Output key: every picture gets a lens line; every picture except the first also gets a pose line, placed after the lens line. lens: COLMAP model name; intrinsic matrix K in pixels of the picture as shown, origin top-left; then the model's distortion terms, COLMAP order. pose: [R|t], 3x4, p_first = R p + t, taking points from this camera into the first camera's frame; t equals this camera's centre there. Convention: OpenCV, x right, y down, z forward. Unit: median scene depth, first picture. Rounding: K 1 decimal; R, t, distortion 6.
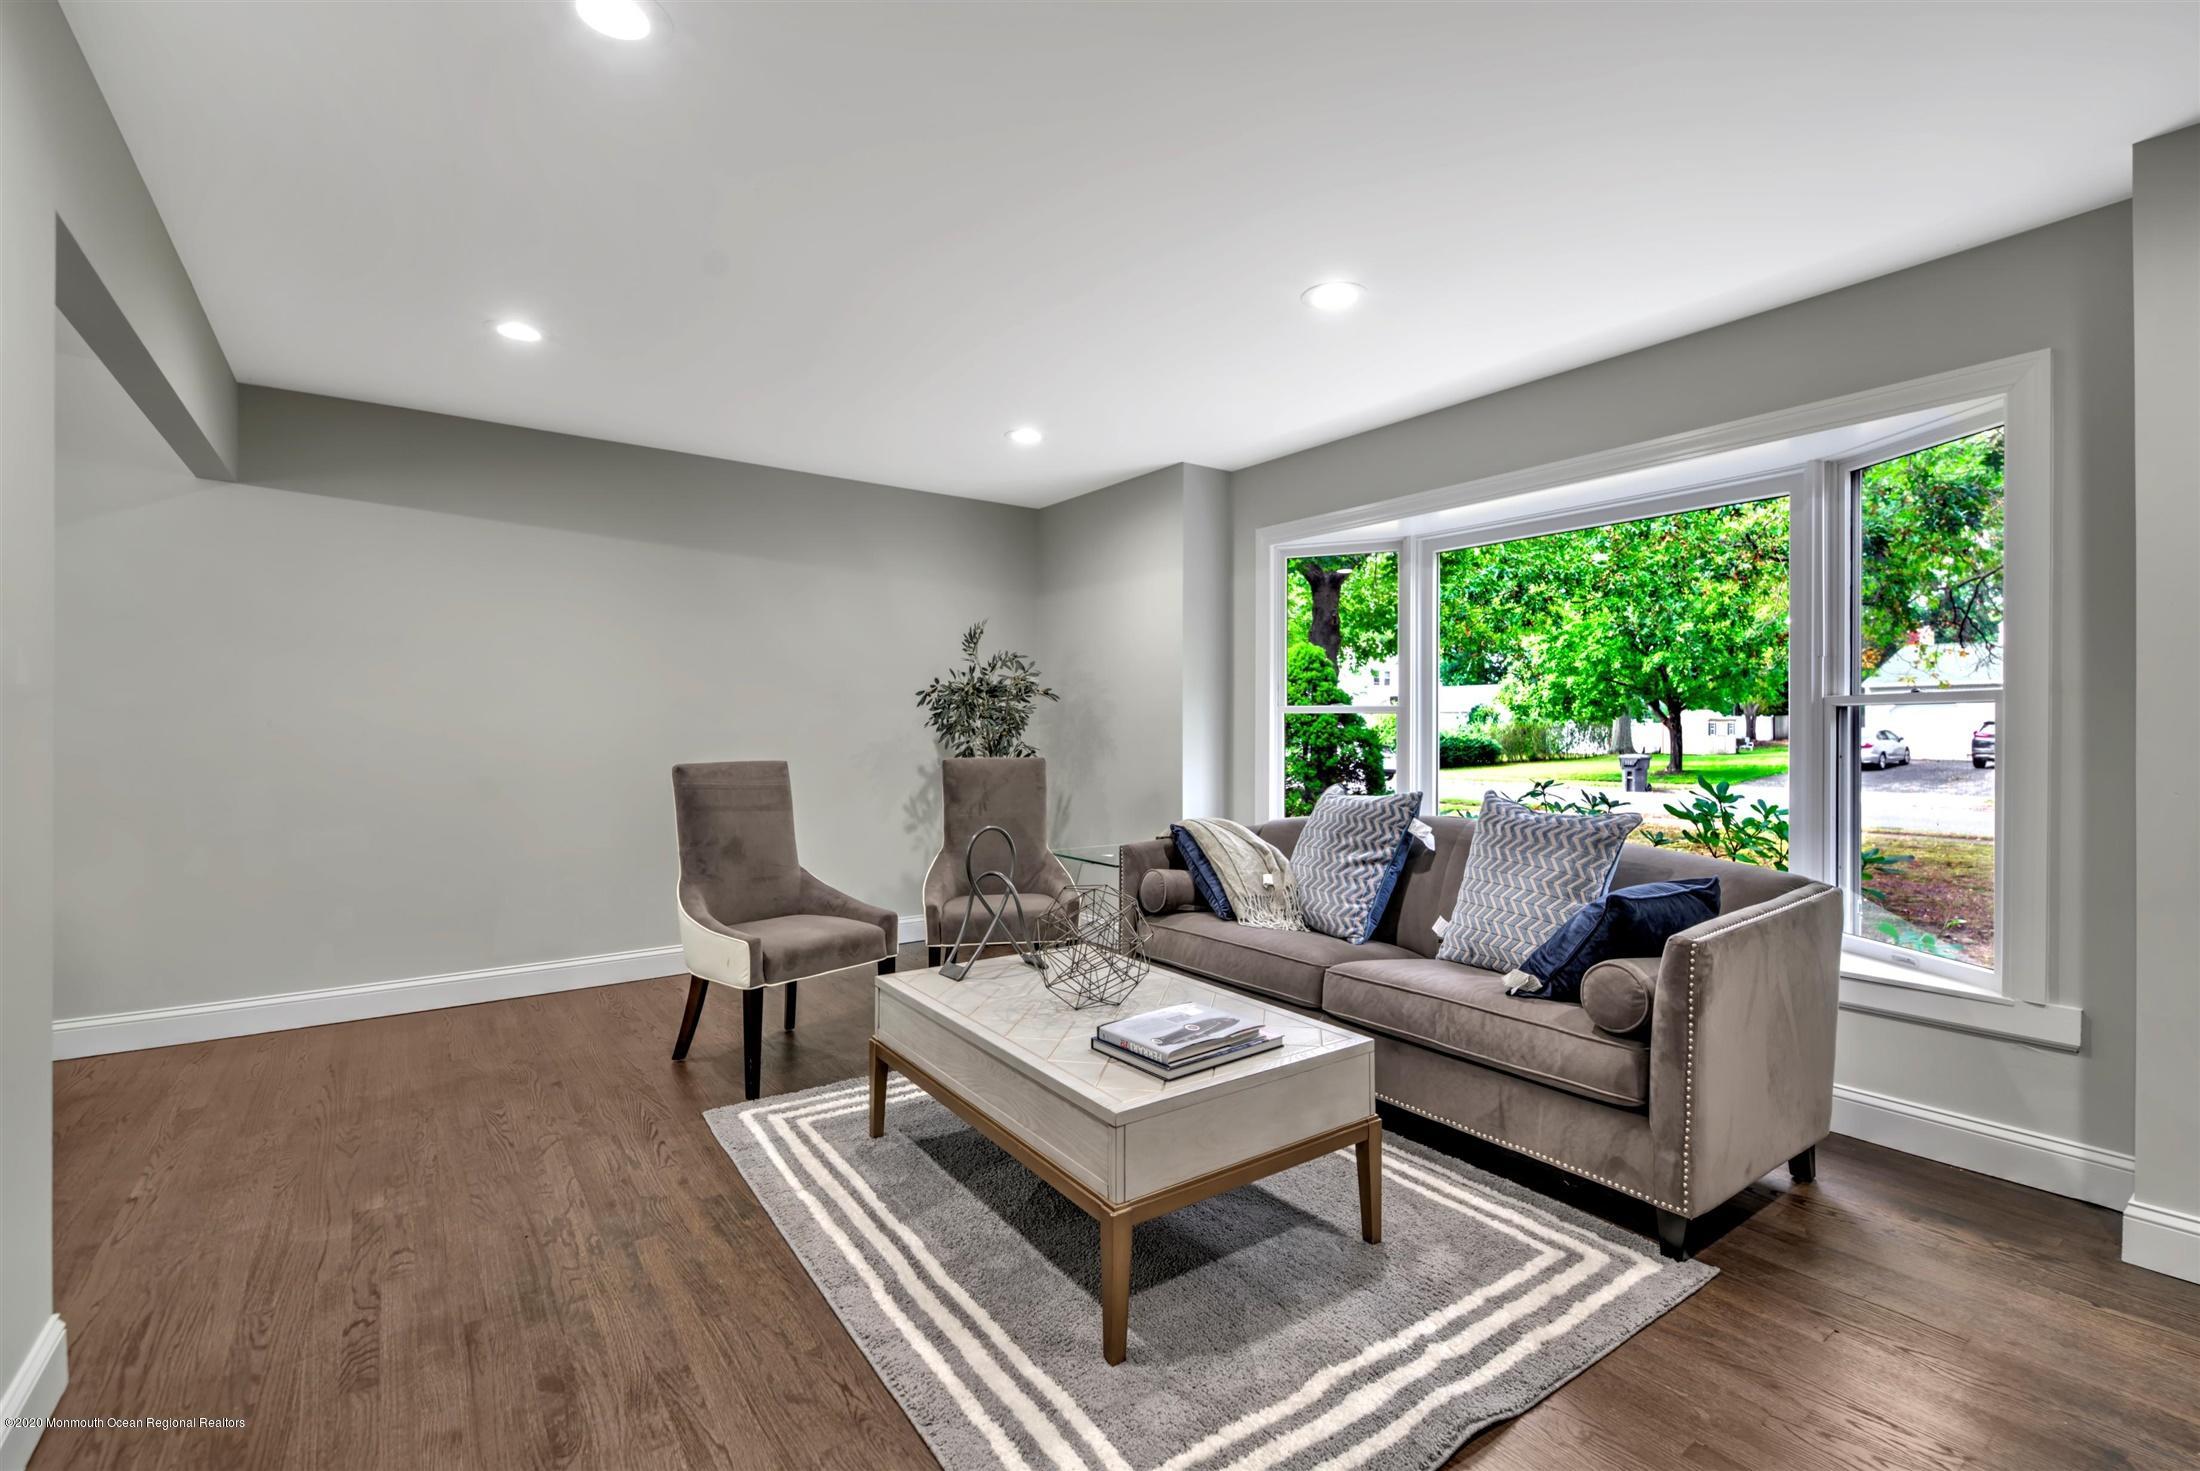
lens RADIAL K [[973.8, 0, 1097.5], [0, 973.8, 717.2], [0, 0, 1]] dist [-0.005068, -0.000537]
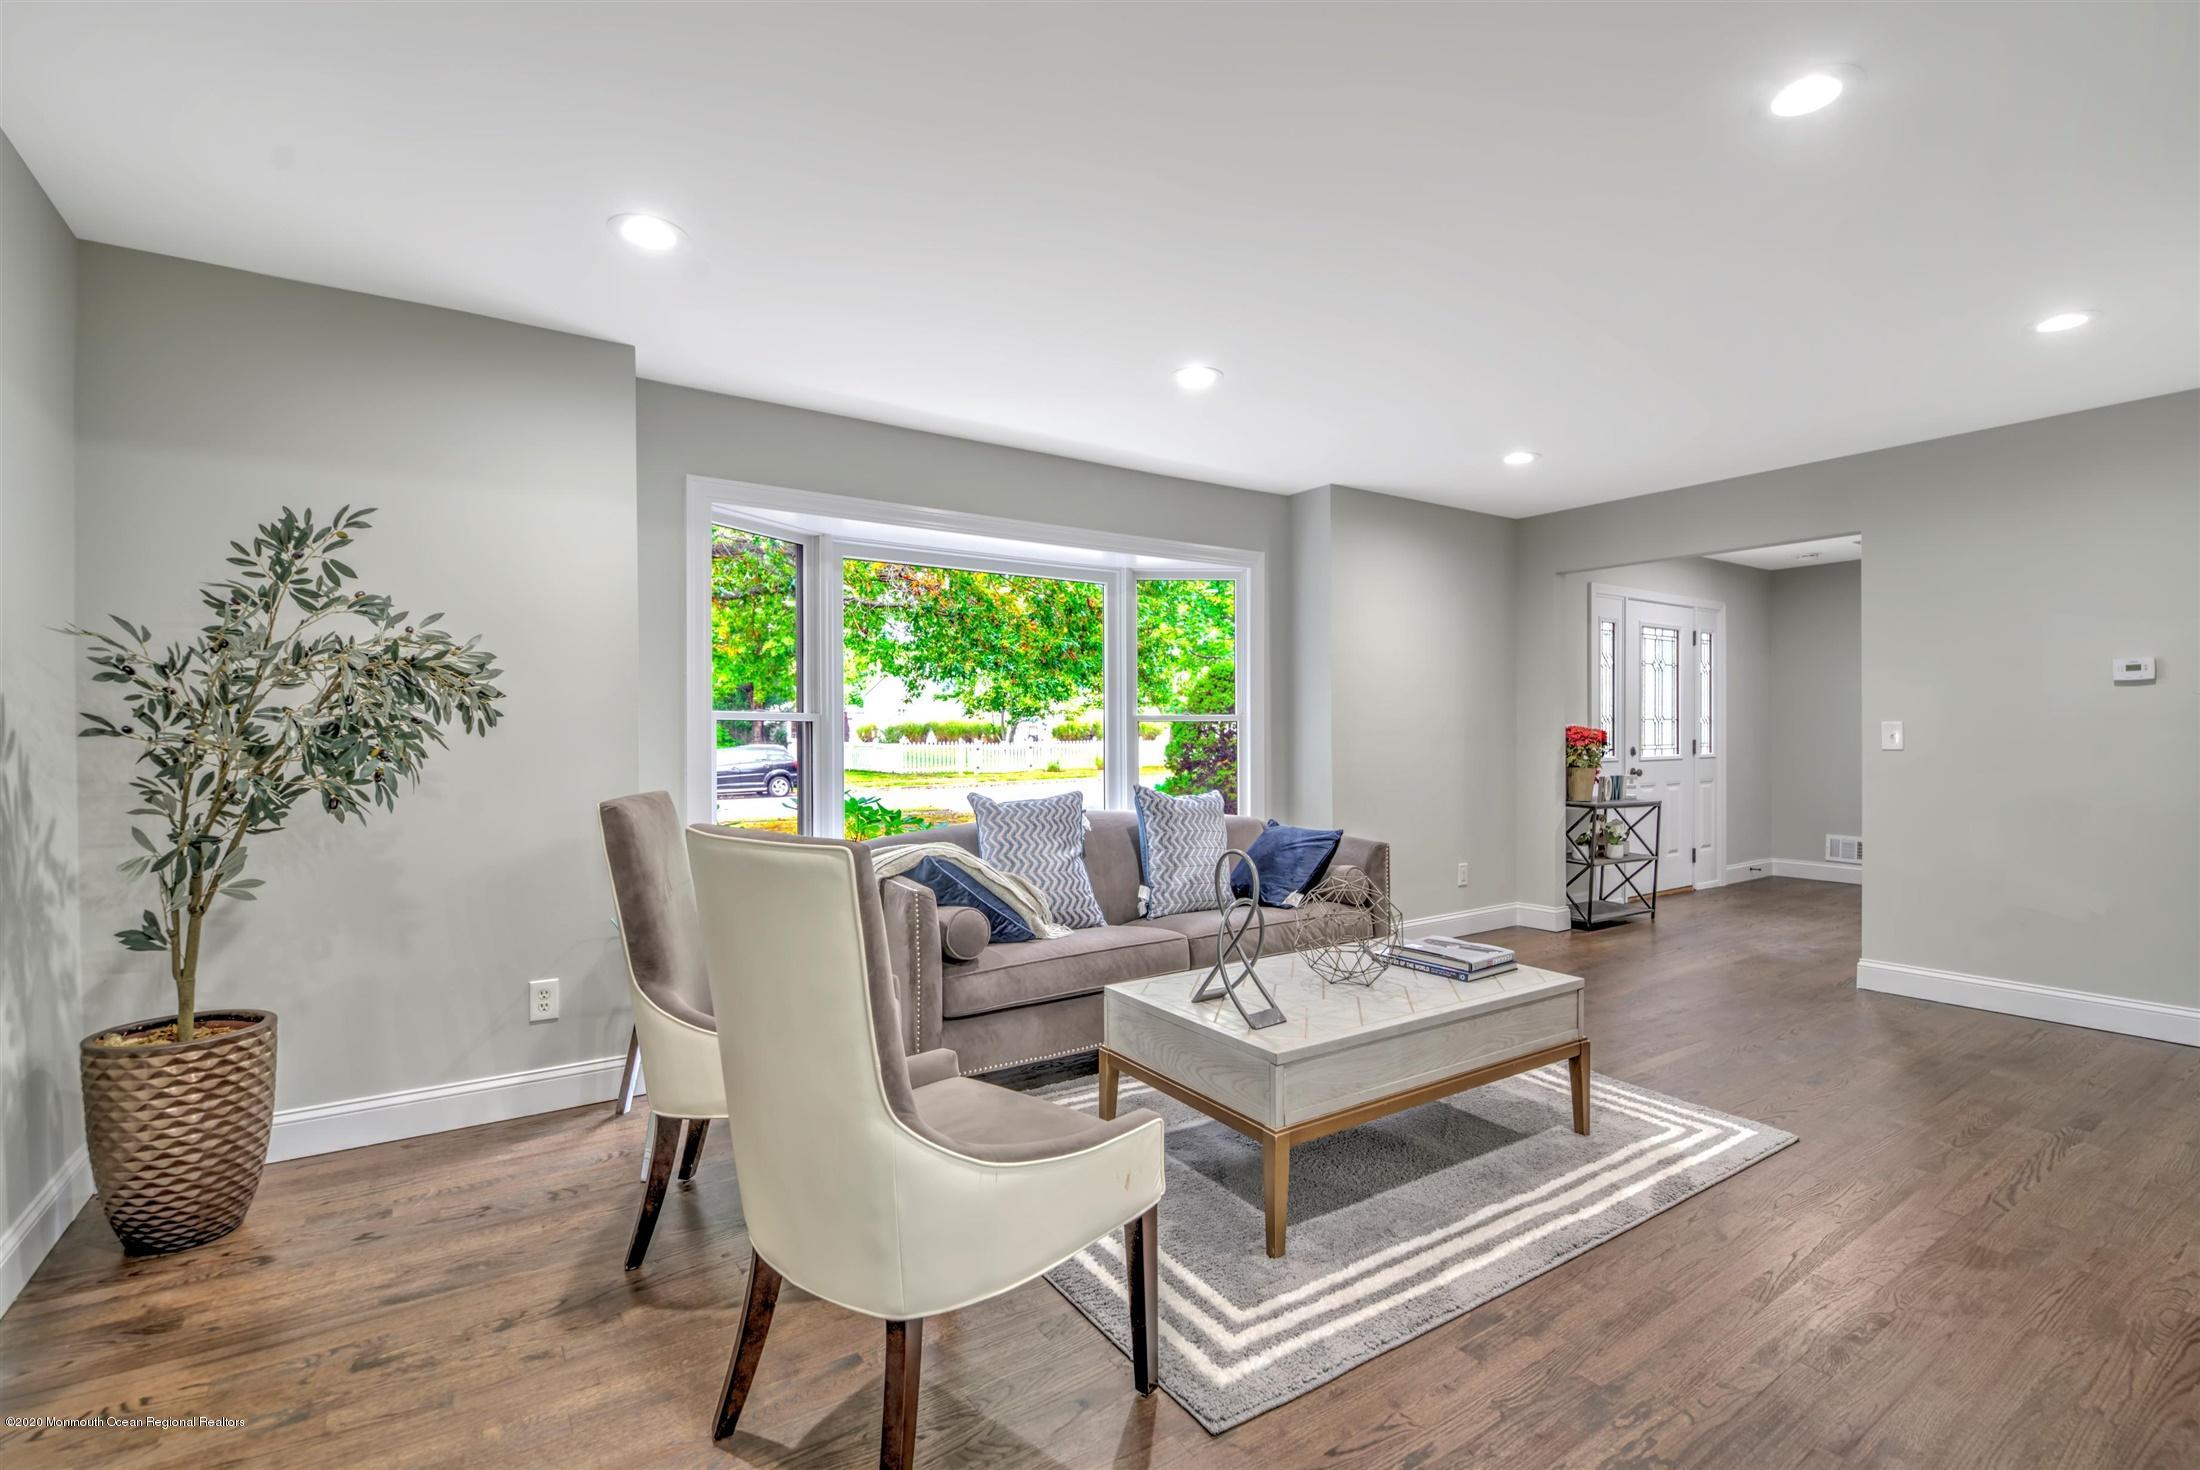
lens RADIAL K [[996.0, 0, 1143.7], [0, 996.0, 739.2], [0, 0, 1]] dist [-0.001535, -0.000427]
pose [[0.007478, -0.009663, 0.999925, -1.155158], [-0.002465, 0.999950, 0.009681, 0.003592], [-0.999969, -0.002538, 0.007454, 1.229240]]
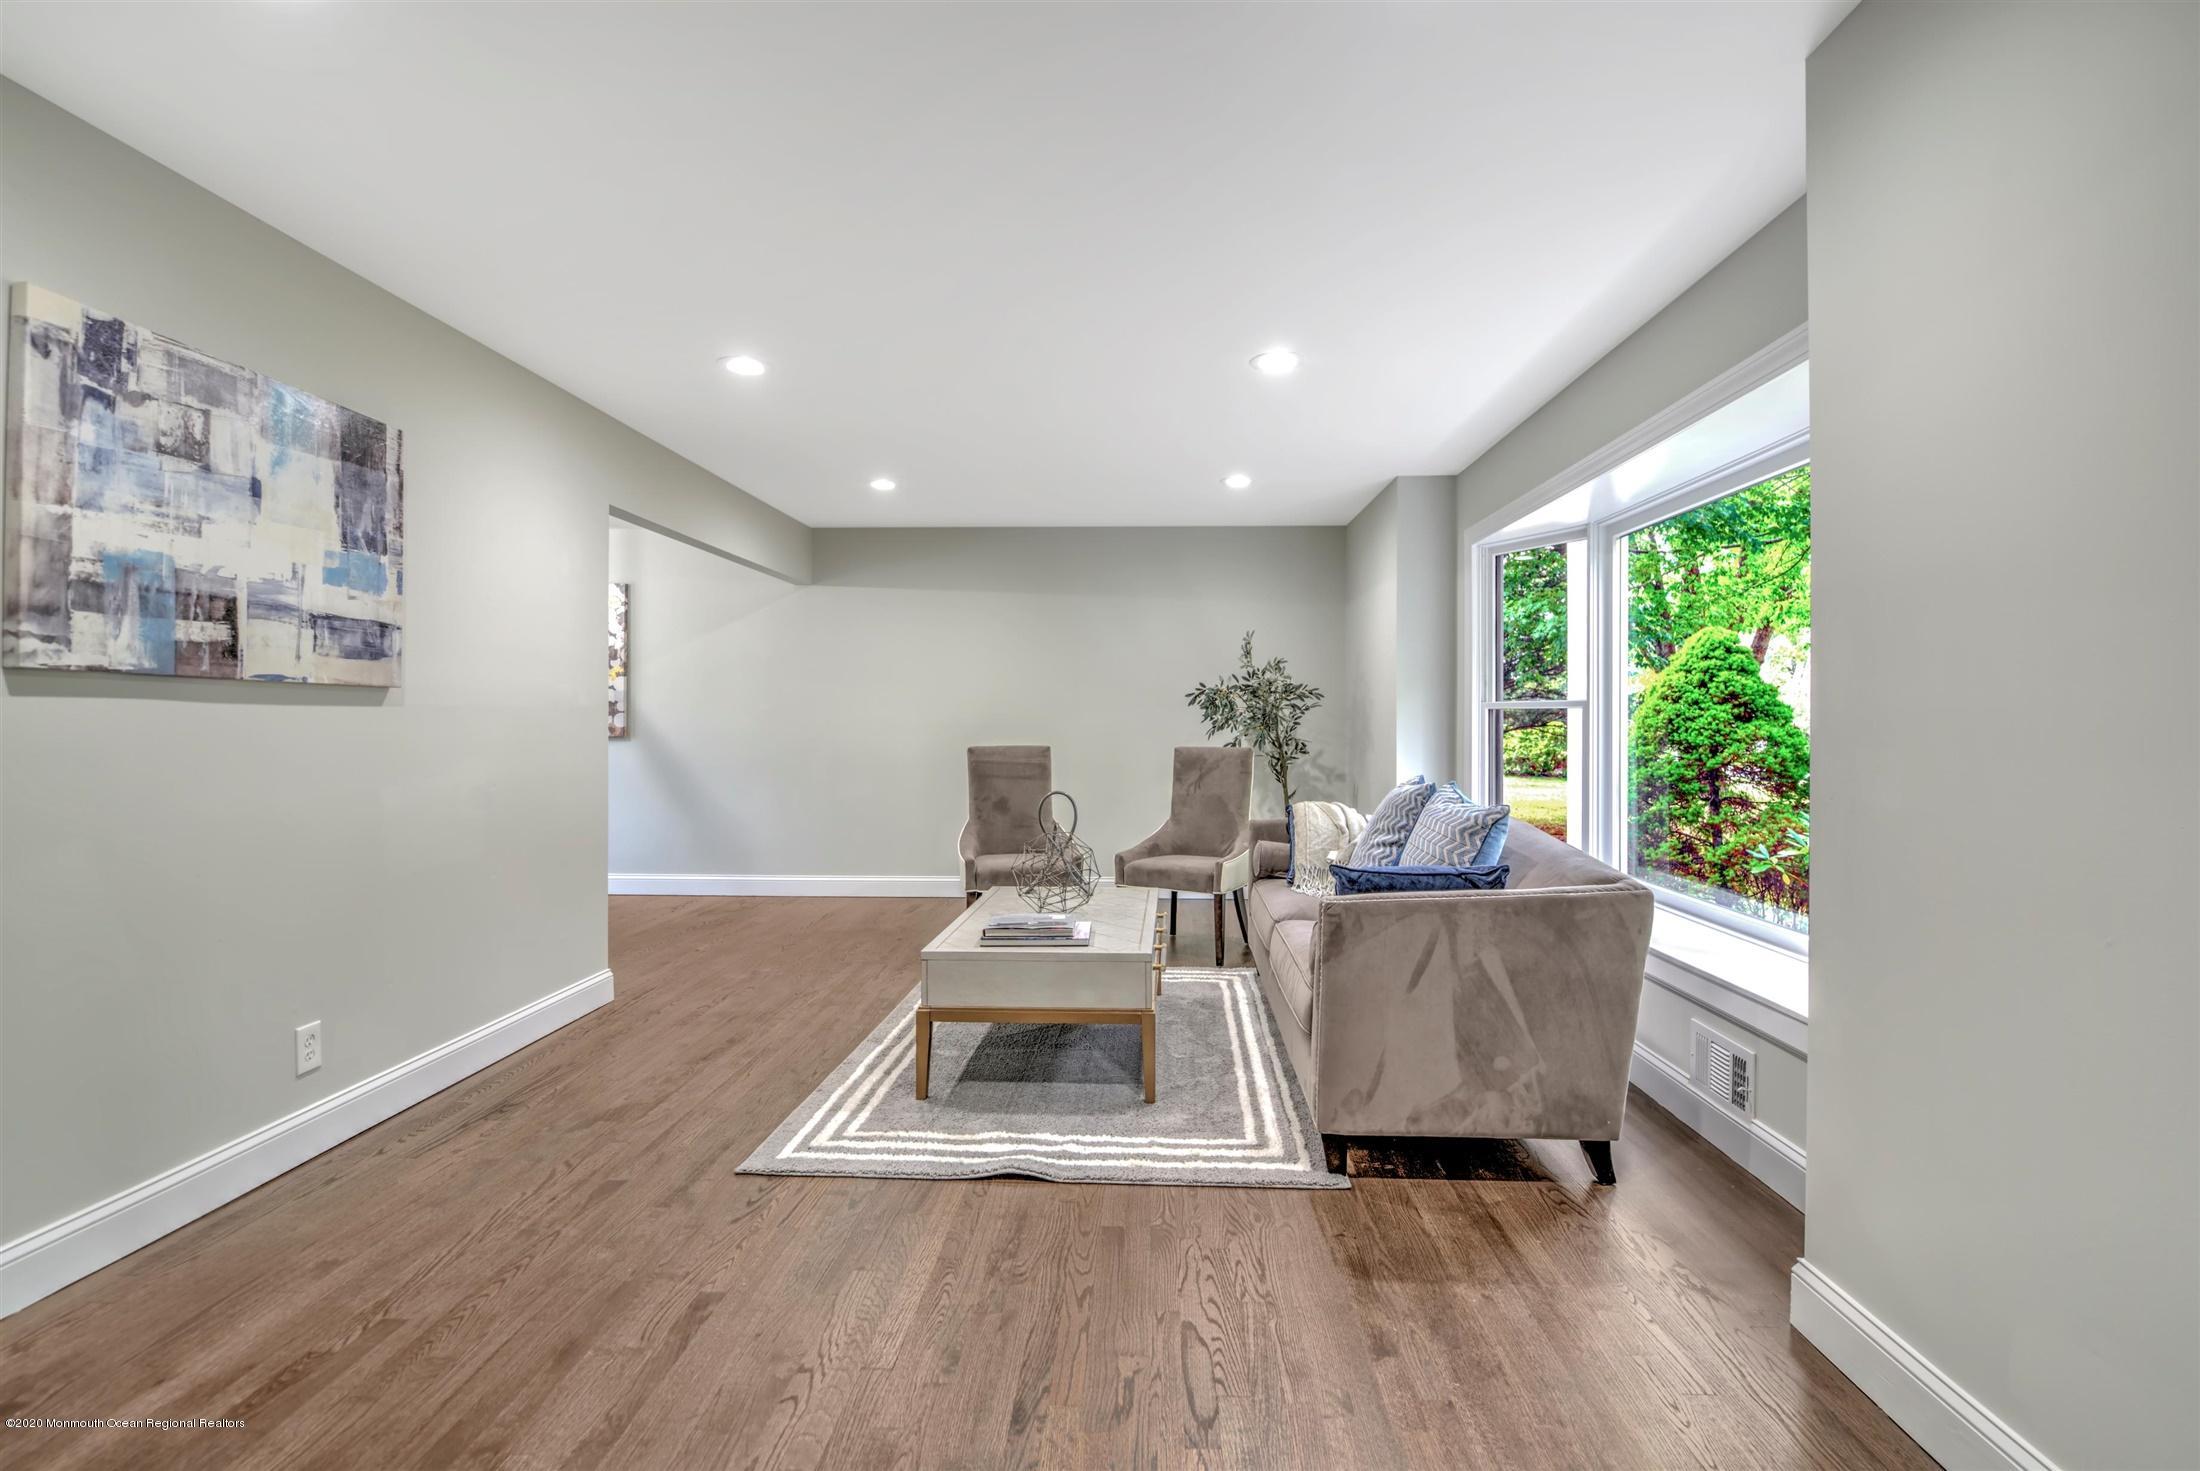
lens RADIAL K [[955.4, 0, 1100.0], [0, 955.4, 735.5], [0, 0, 1]] dist [0.012558, -0.000080]
pose [[0.784855, 0.009335, -0.619609, 0.921438], [0.004637, 0.999770, 0.020937, 0.001685], [0.619662, -0.019305, 0.784631, -0.068110]]
